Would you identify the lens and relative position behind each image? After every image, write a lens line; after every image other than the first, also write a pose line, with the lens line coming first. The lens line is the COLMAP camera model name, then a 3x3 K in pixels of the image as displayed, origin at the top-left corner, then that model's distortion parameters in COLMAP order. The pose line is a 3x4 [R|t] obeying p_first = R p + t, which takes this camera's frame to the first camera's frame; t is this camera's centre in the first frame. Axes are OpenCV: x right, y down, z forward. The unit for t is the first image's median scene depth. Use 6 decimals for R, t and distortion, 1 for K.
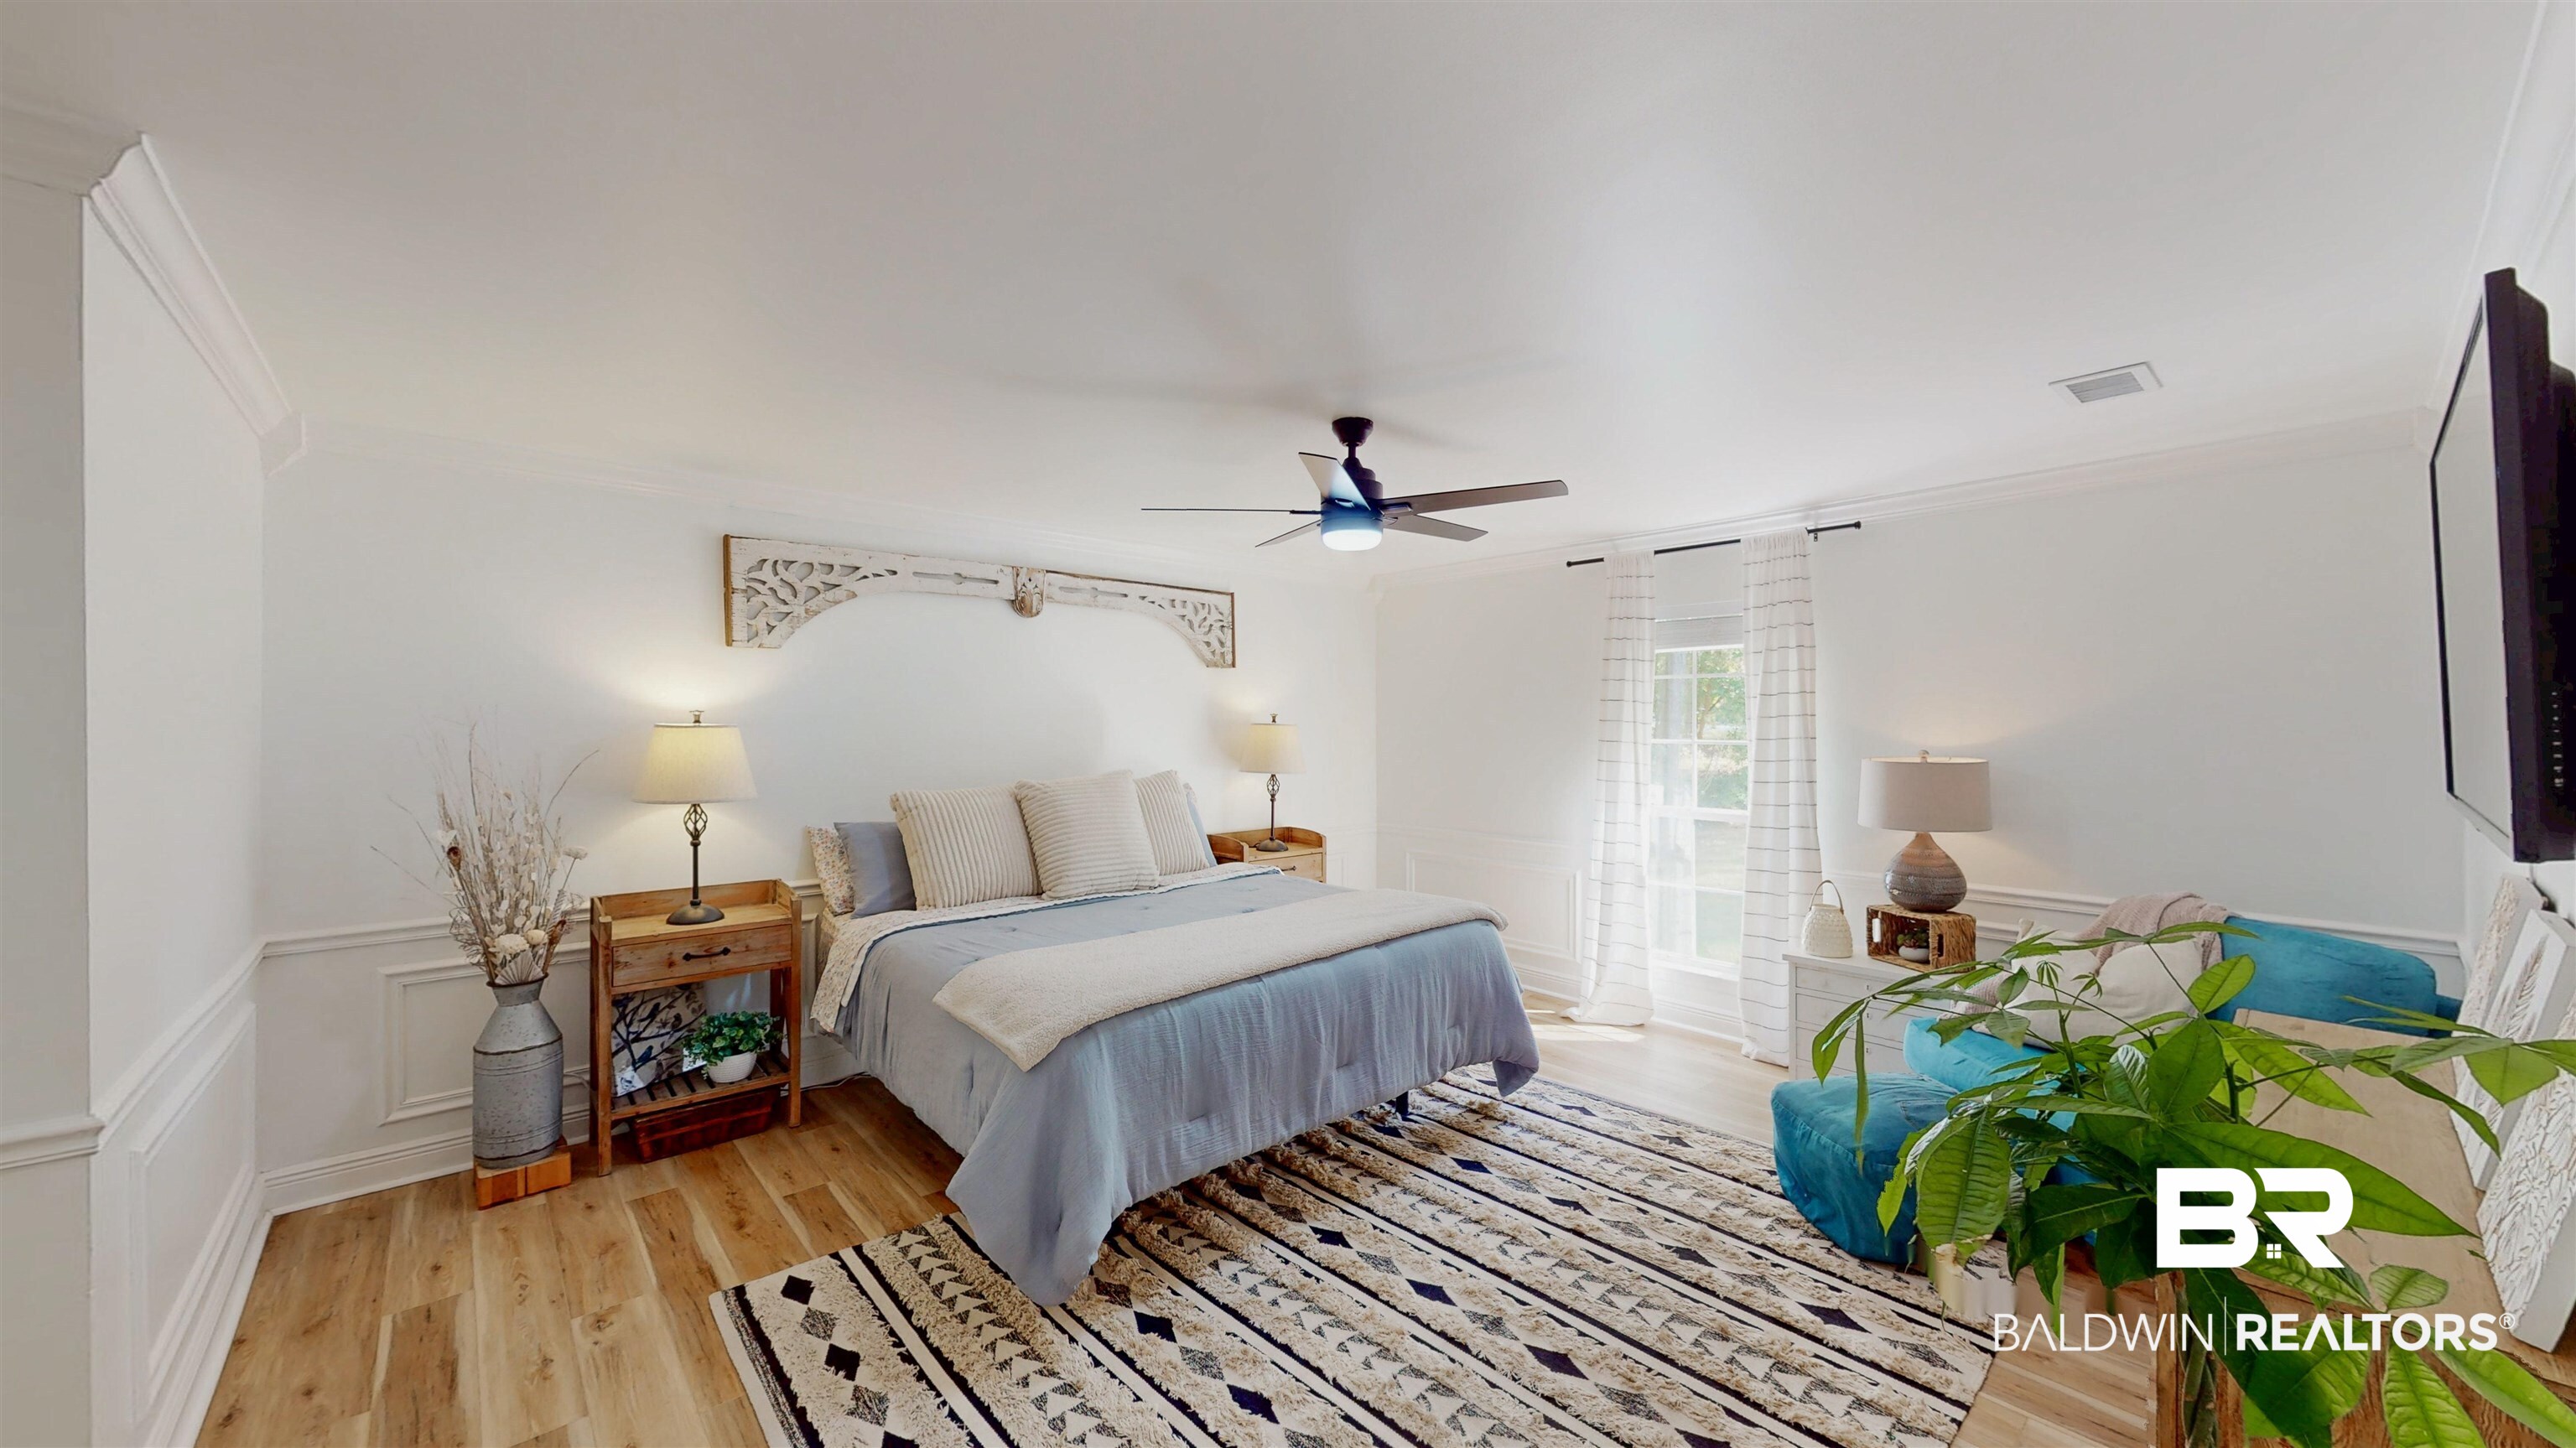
lens RADIAL K [[943.7, 0, 1288.3], [0, 943.7, 727.8], [0, 0, 1]] dist [-0.000461, 0.000078]
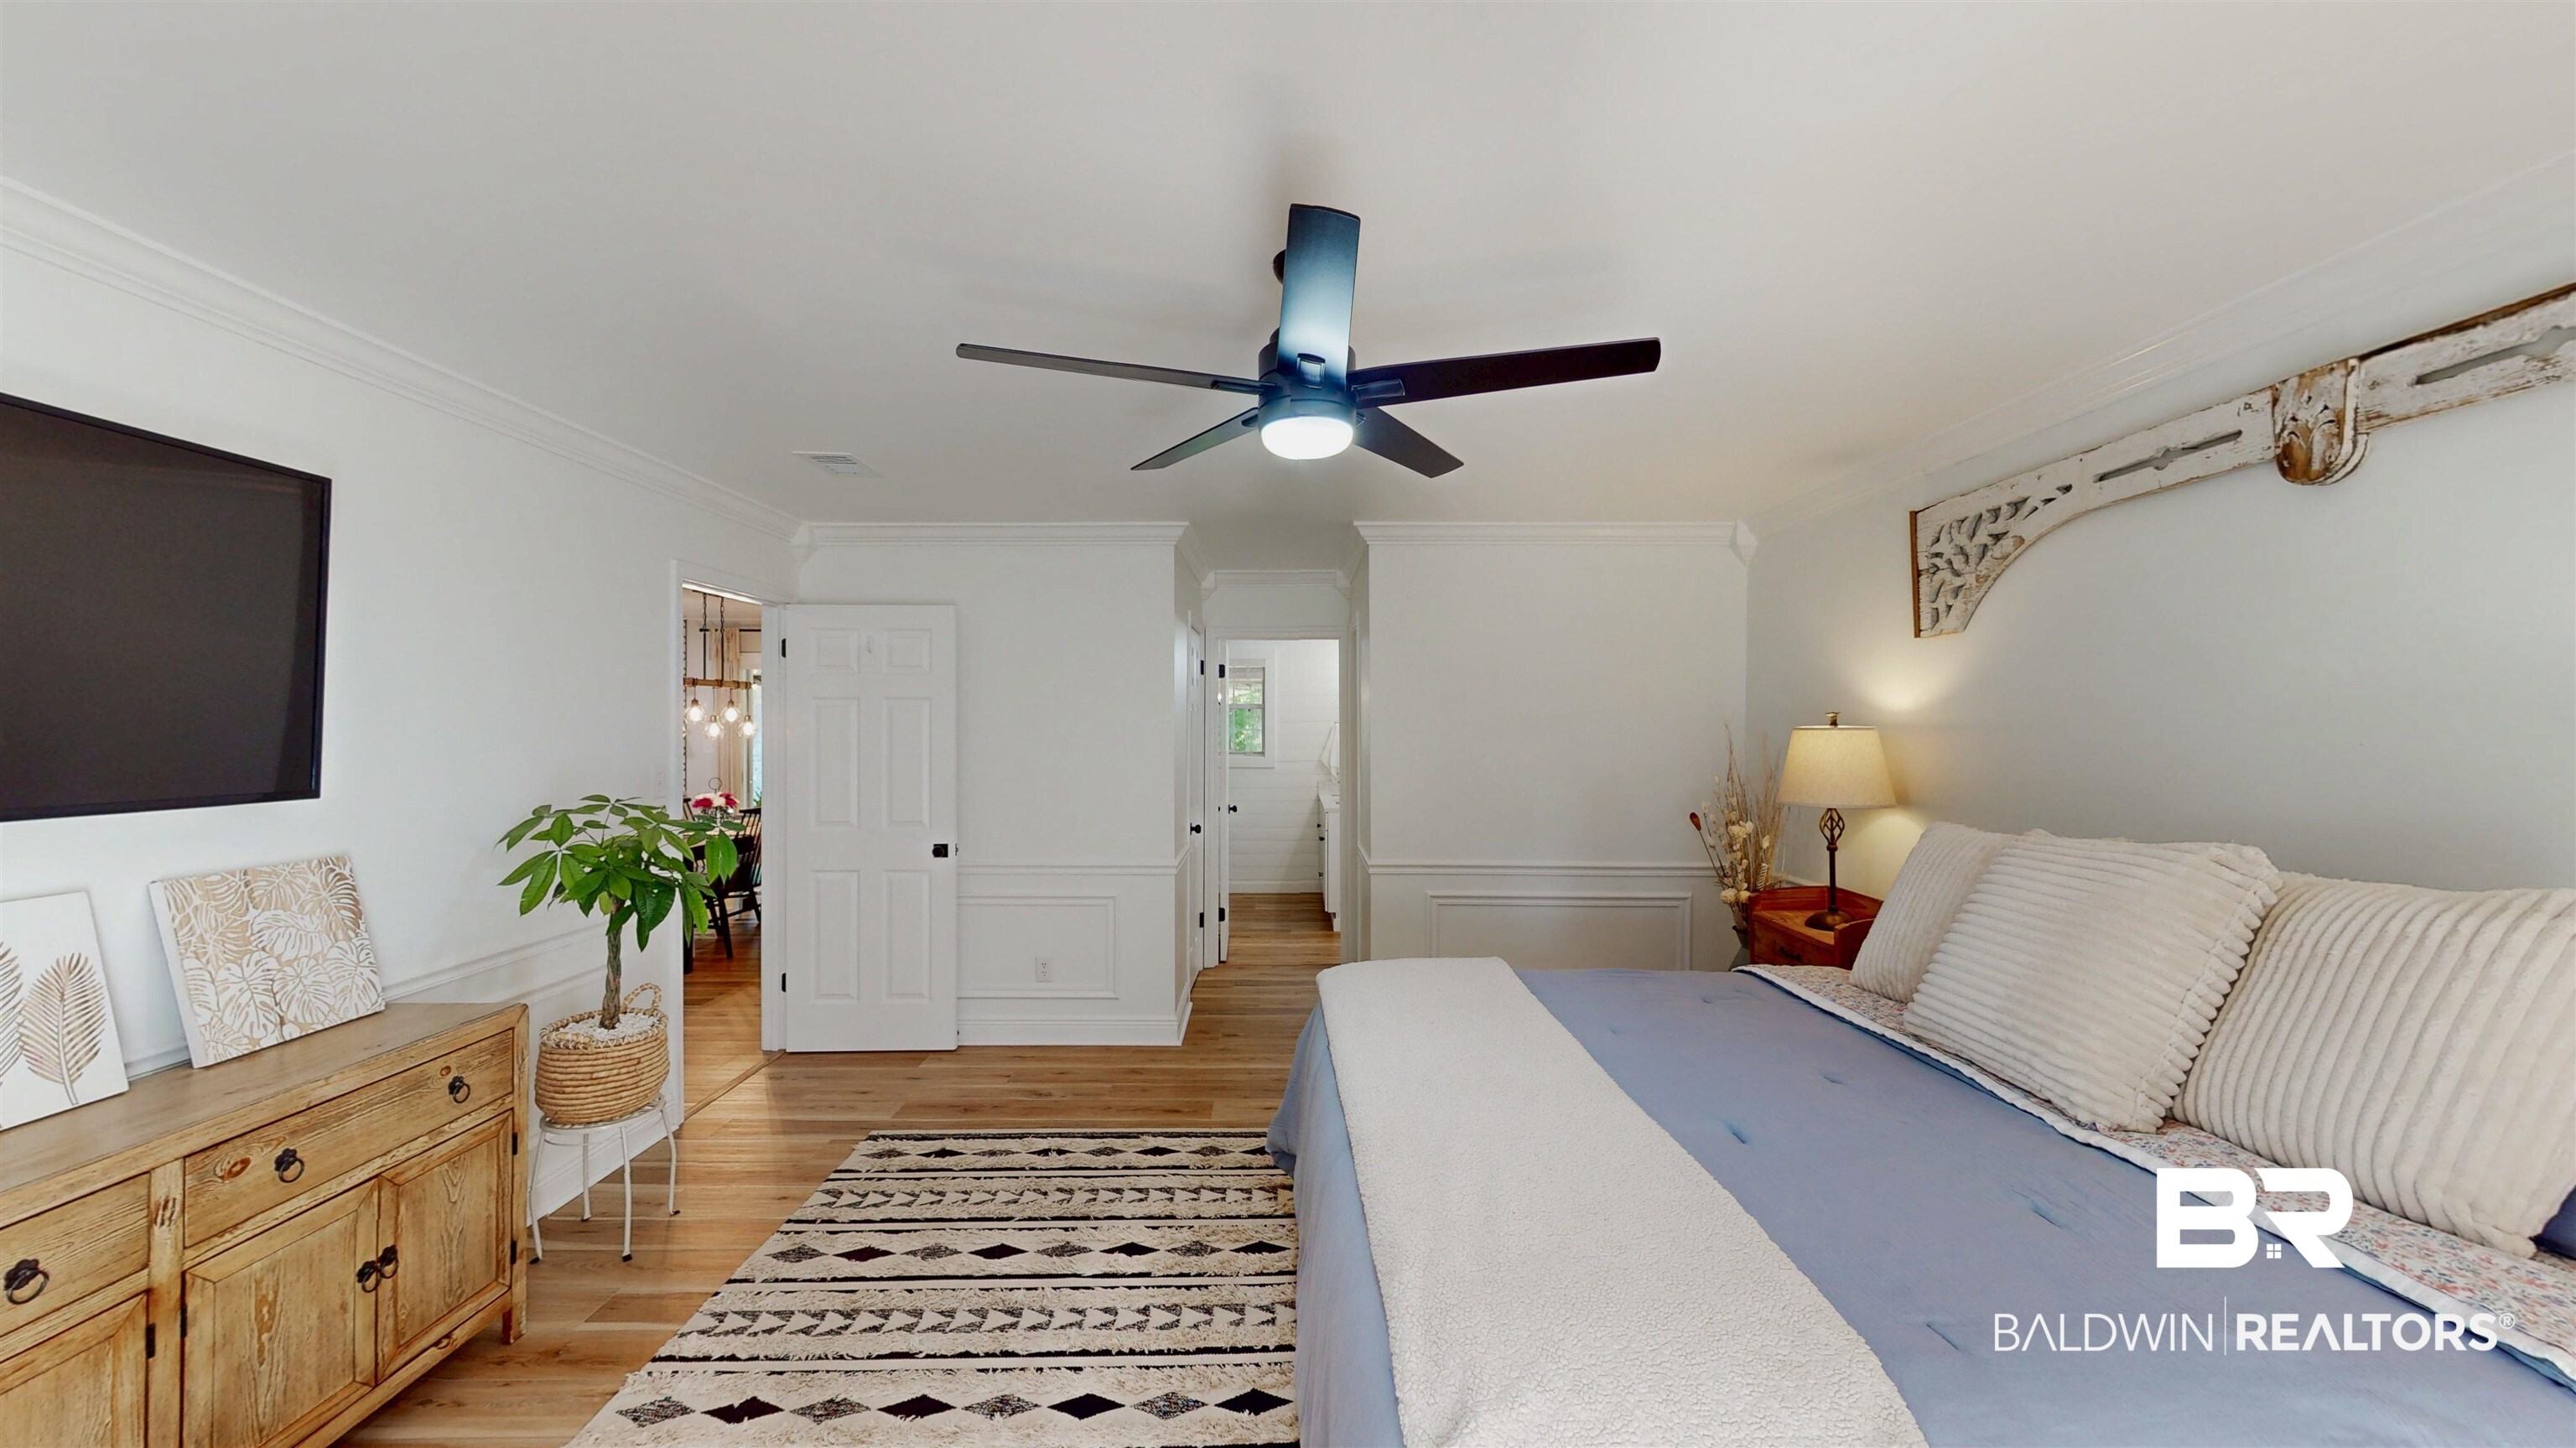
lens RADIAL K [[943.7, 0, 1288.3], [0, 943.7, 727.8], [0, 0, 1]] dist [-0.000461, 0.000078]
pose [[-0.657819, 0.003647, -0.753168, 0.442914], [-0.002000, 0.999976, 0.006590, -0.008194], [0.753174, 0.005841, -0.657796, 1.130595]]
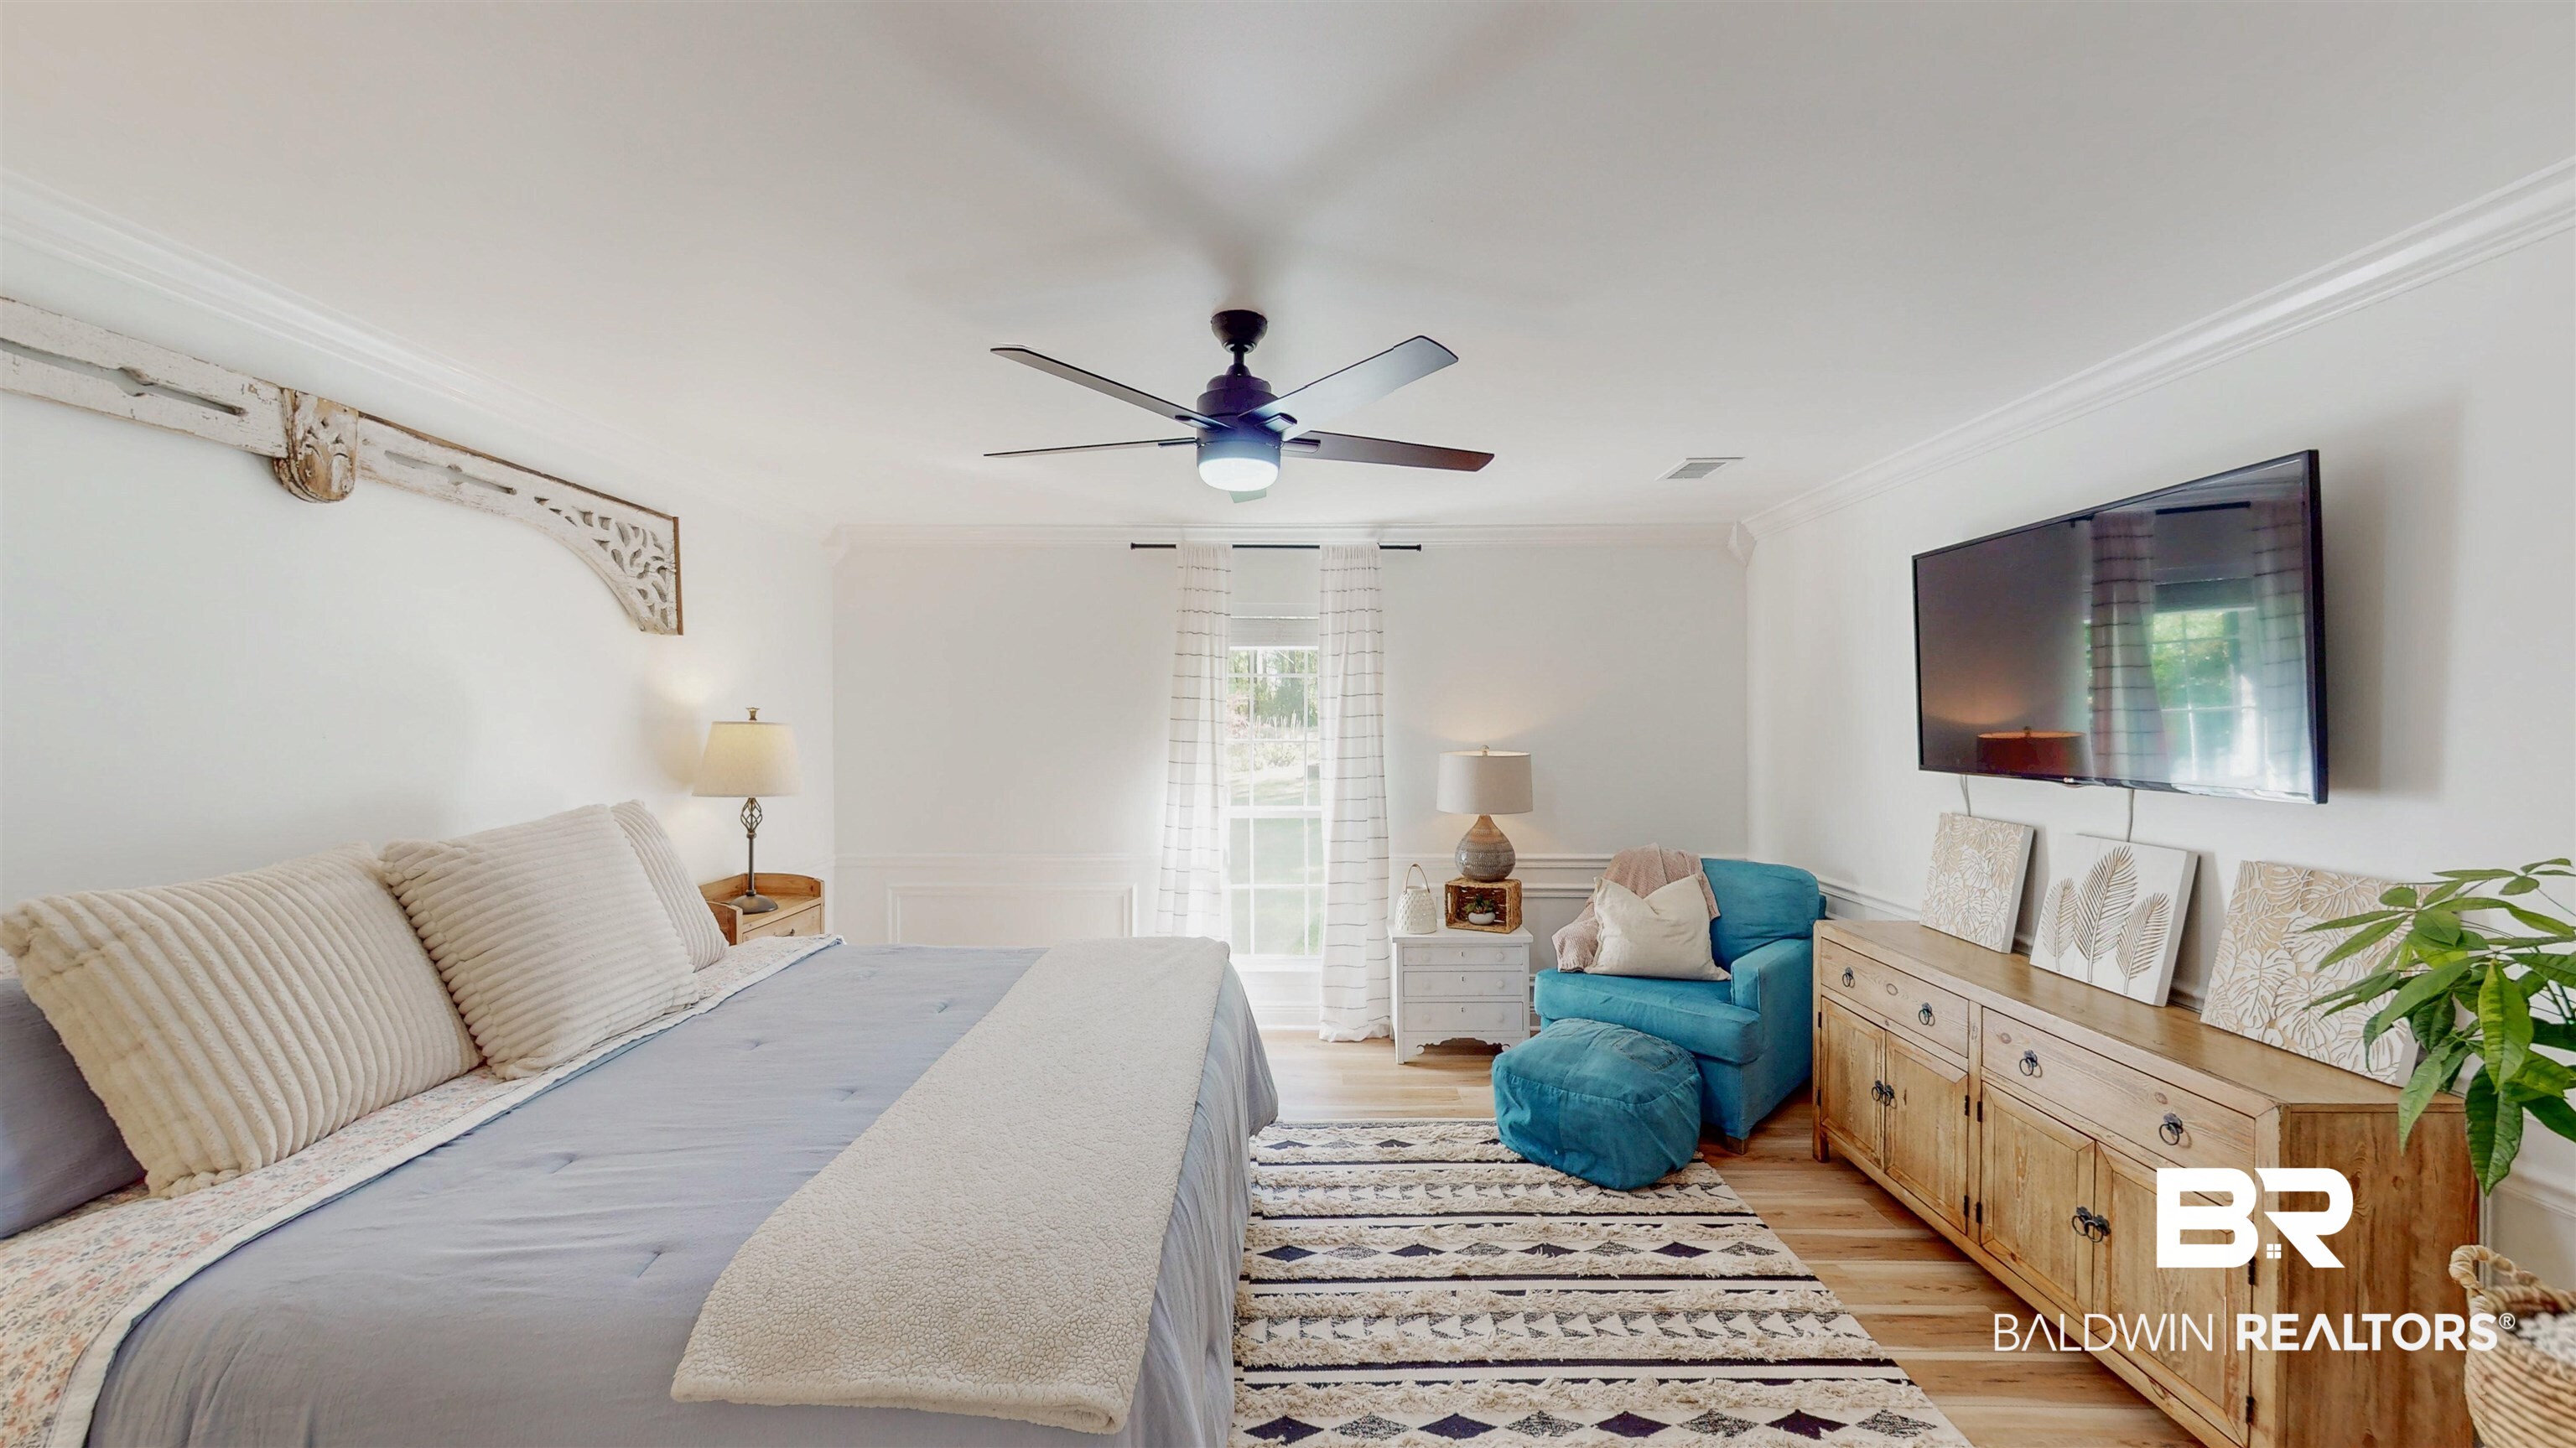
lens RADIAL K [[943.7, 0, 1288.3], [0, 943.7, 727.8], [0, 0, 1]] dist [-0.000461, 0.000078]
pose [[0.667723, -0.004622, 0.744396, -0.368699], [0.000653, 0.999984, 0.005624, -0.005858], [-0.744410, -0.003269, 0.667715, 0.382737]]
